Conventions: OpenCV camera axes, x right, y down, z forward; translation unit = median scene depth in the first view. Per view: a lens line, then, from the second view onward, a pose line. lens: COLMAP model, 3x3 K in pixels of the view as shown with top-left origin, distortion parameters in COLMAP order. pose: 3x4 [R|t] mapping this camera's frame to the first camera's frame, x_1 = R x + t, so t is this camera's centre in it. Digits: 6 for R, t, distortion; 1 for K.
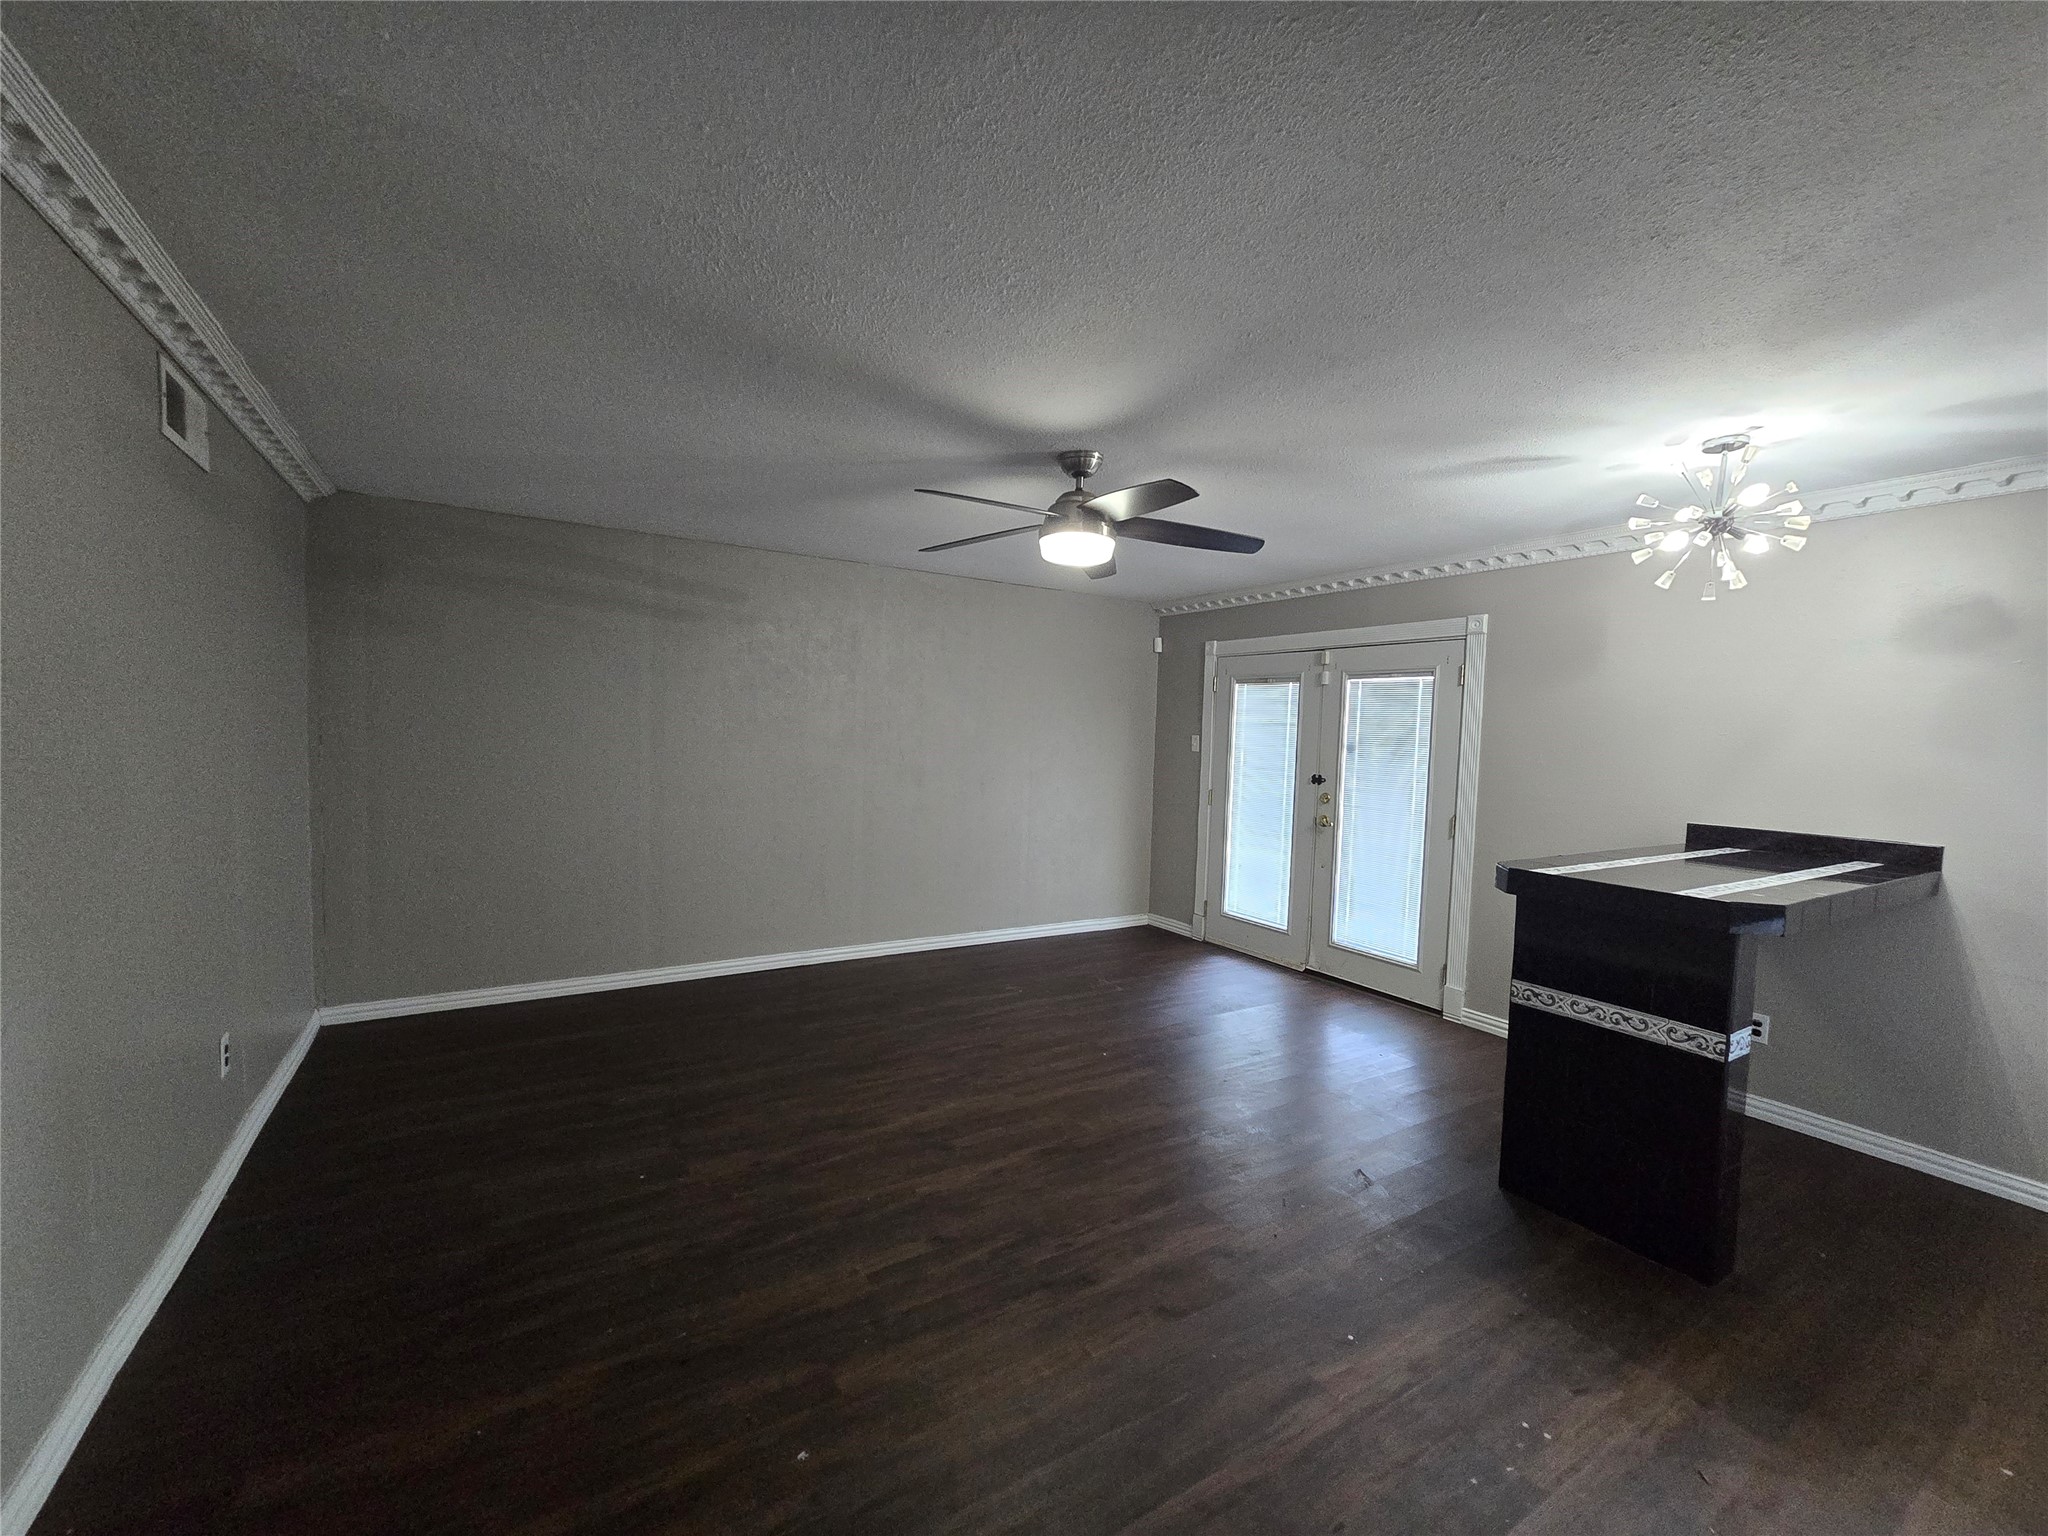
lens RADIAL K [[842.9, 0, 1017.9], [0, 842.9, 779.8], [0, 0, 1]] dist [0.000489, 0.000156]
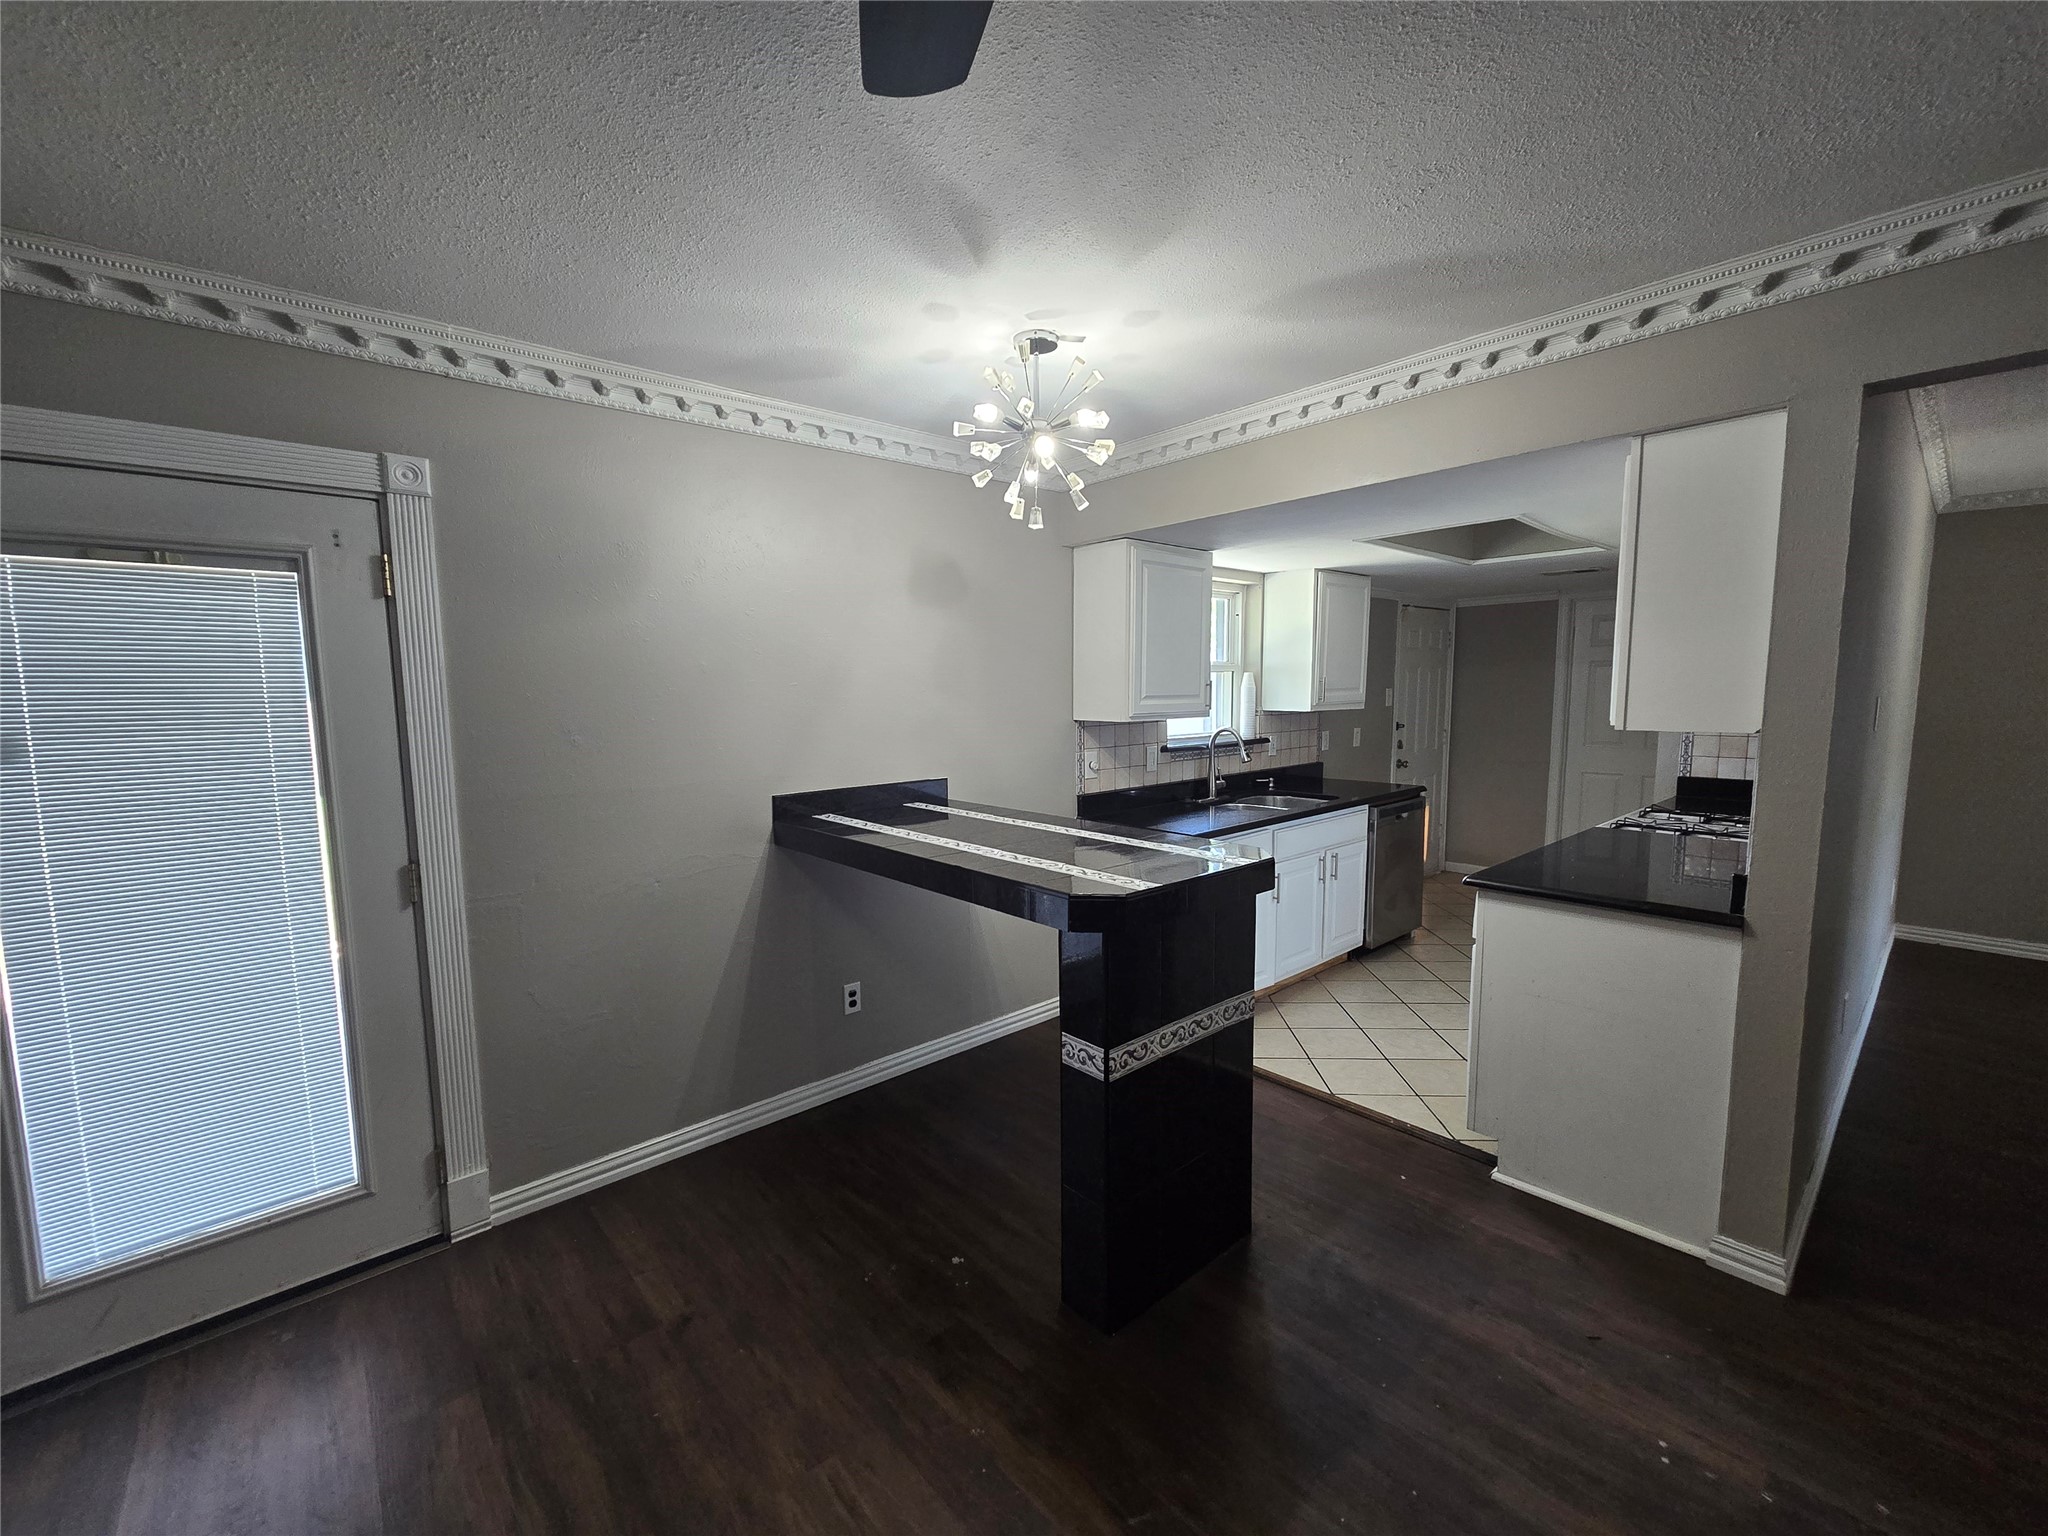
lens RADIAL K [[842.9, 0, 1017.9], [0, 842.9, 779.8], [0, 0, 1]] dist [0.000489, 0.000156]
pose [[-0.170462, -0.136134, 0.975915, -0.023496], [0.066988, 0.986518, 0.149314, -0.049271], [-0.983085, 0.090826, -0.159044, 0.636397]]
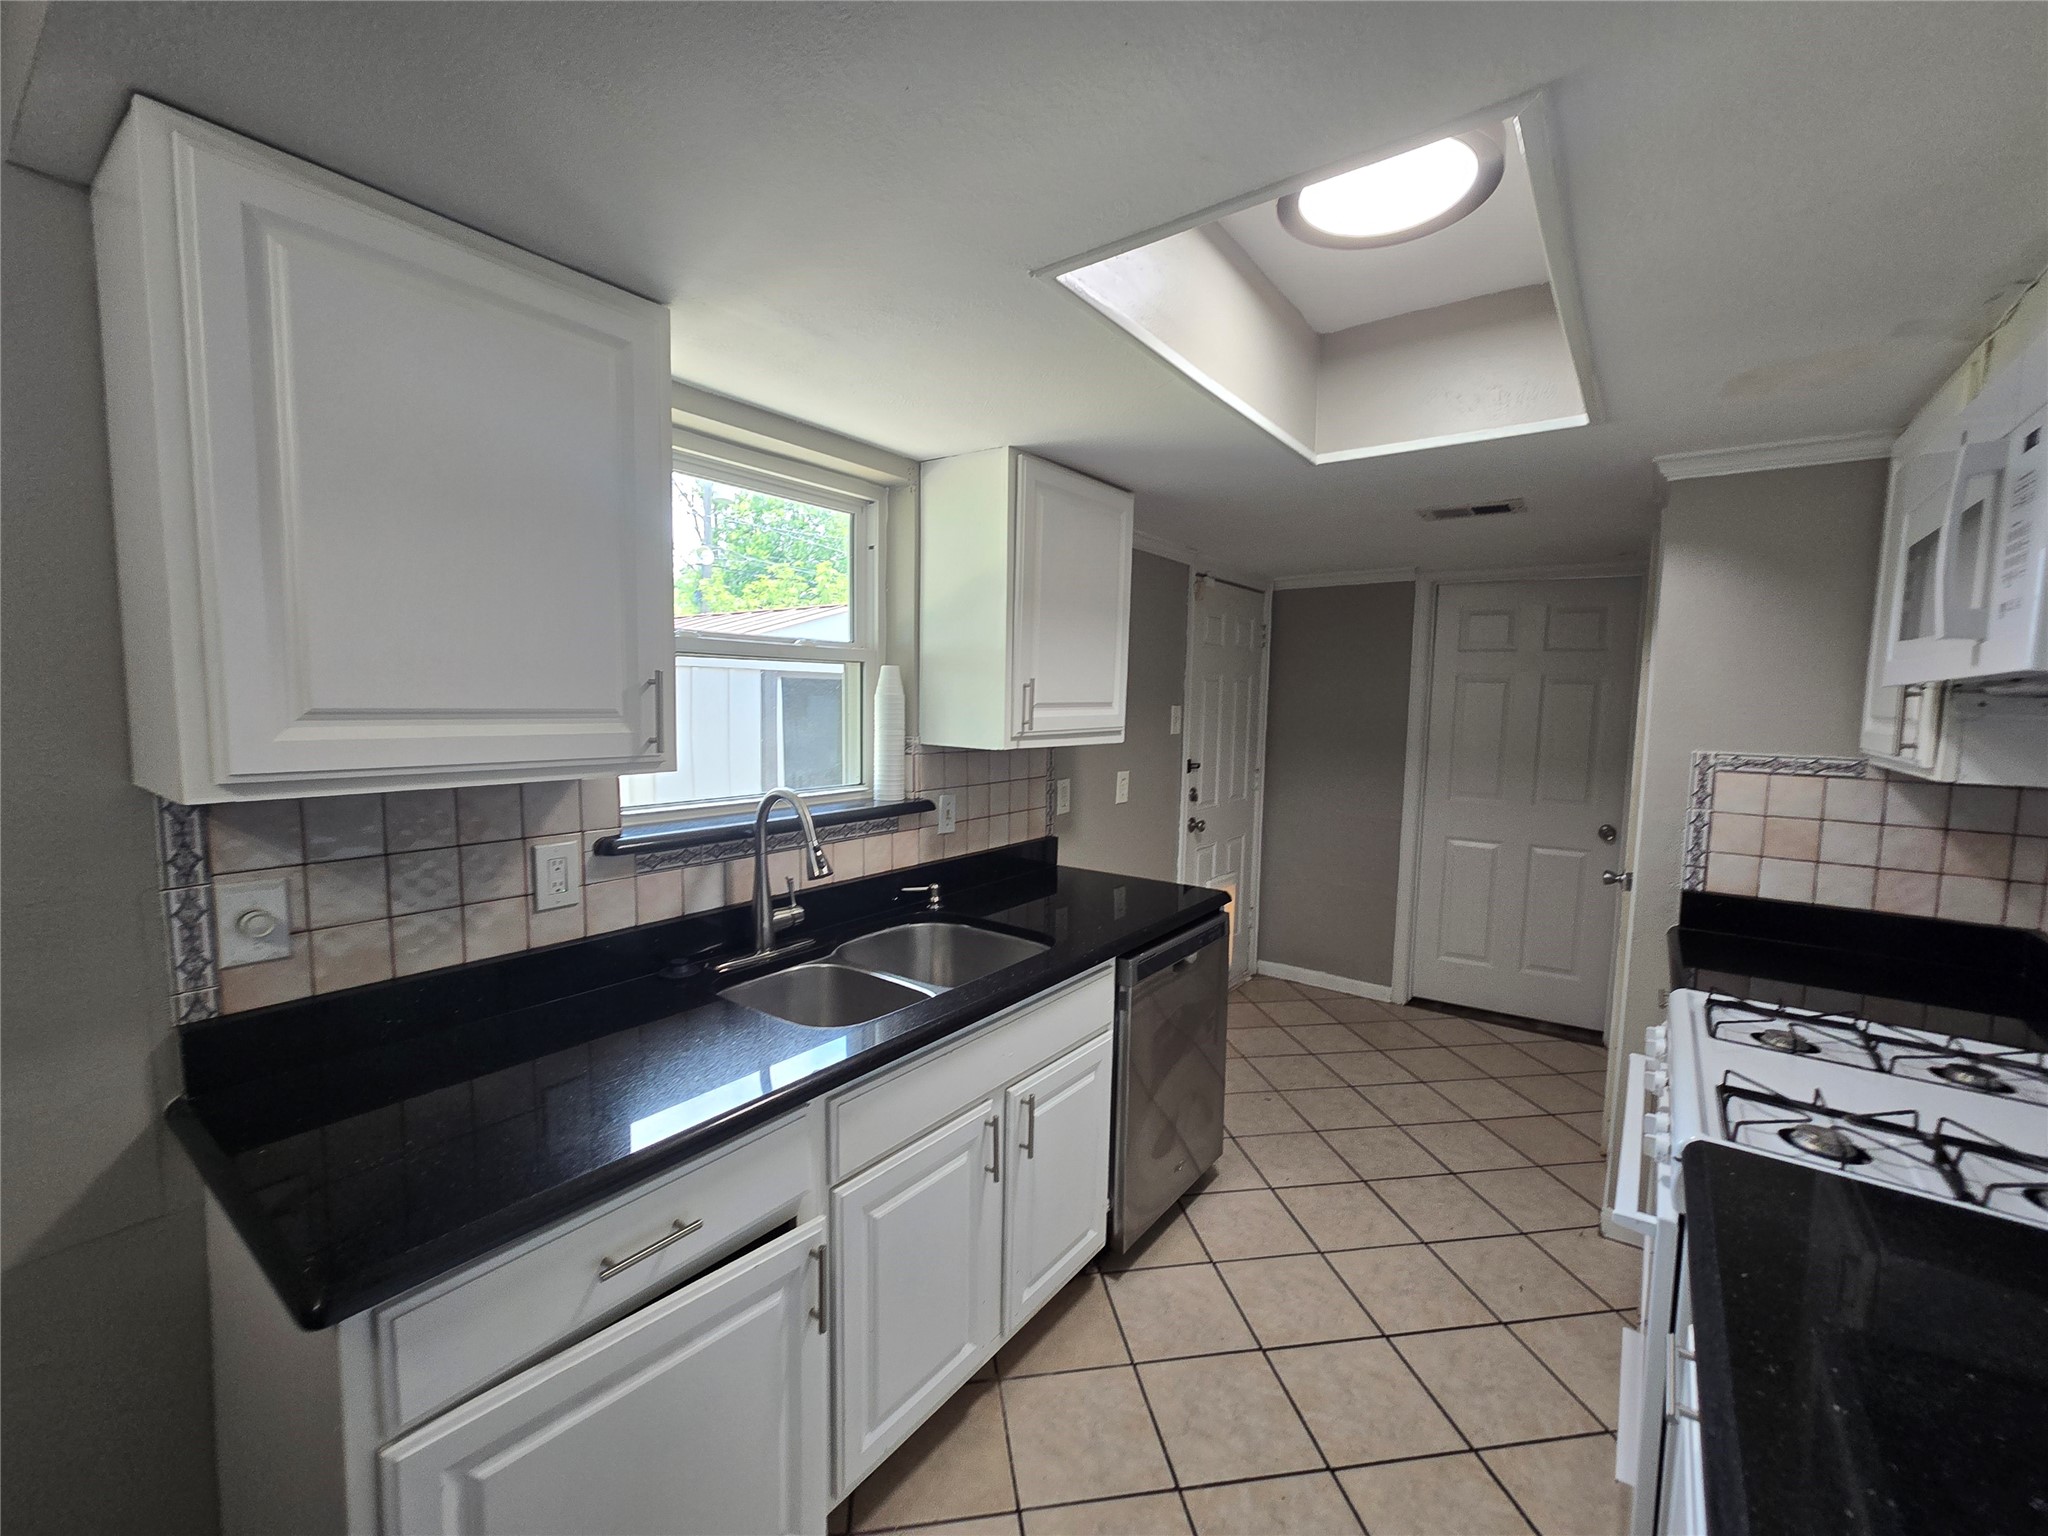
lens RADIAL K [[847.9, 0, 1024.0], [0, 847.9, 768.0], [0, 0, 1]] dist [0.001197, 0.000247]
pose [[-0.368338, -0.113513, 0.922736, 0.418195], [0.029650, 0.990579, 0.133694, -0.013532], [-0.929219, 0.076604, -0.361502, 0.320855]]
